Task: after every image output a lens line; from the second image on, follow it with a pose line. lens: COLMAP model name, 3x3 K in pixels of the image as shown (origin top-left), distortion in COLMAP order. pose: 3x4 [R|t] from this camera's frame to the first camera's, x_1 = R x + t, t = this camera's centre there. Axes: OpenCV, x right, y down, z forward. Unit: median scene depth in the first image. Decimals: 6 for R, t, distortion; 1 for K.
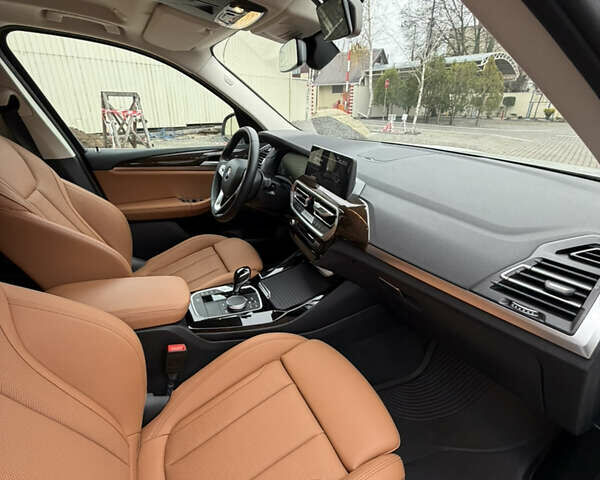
lens RADIAL K [[318.7, 0, 301.3], [0, 318.7, 238.4], [0, 0, 1]] dist [-0.000645, 0.001419]
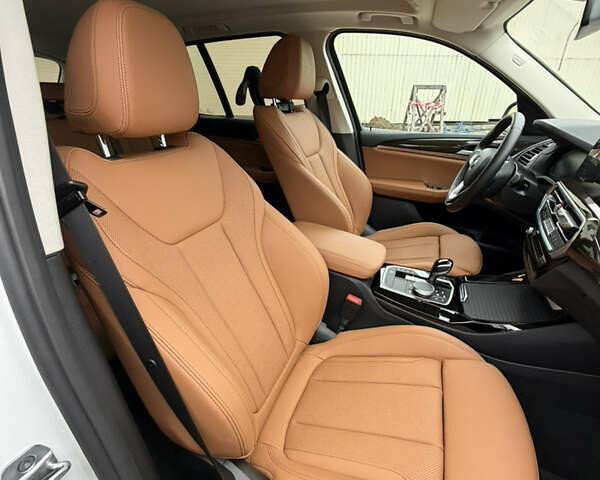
lens RADIAL K [[318.7, 0, 301.3], [0, 318.7, 238.4], [0, 0, 1]] dist [-0.000645, 0.001419]
pose [[0.670836, 0.298466, -0.678894, 0.123943], [-0.286550, 0.948660, 0.133916, 0.024086], [0.684009, 0.104702, 0.721921, 0.014468]]
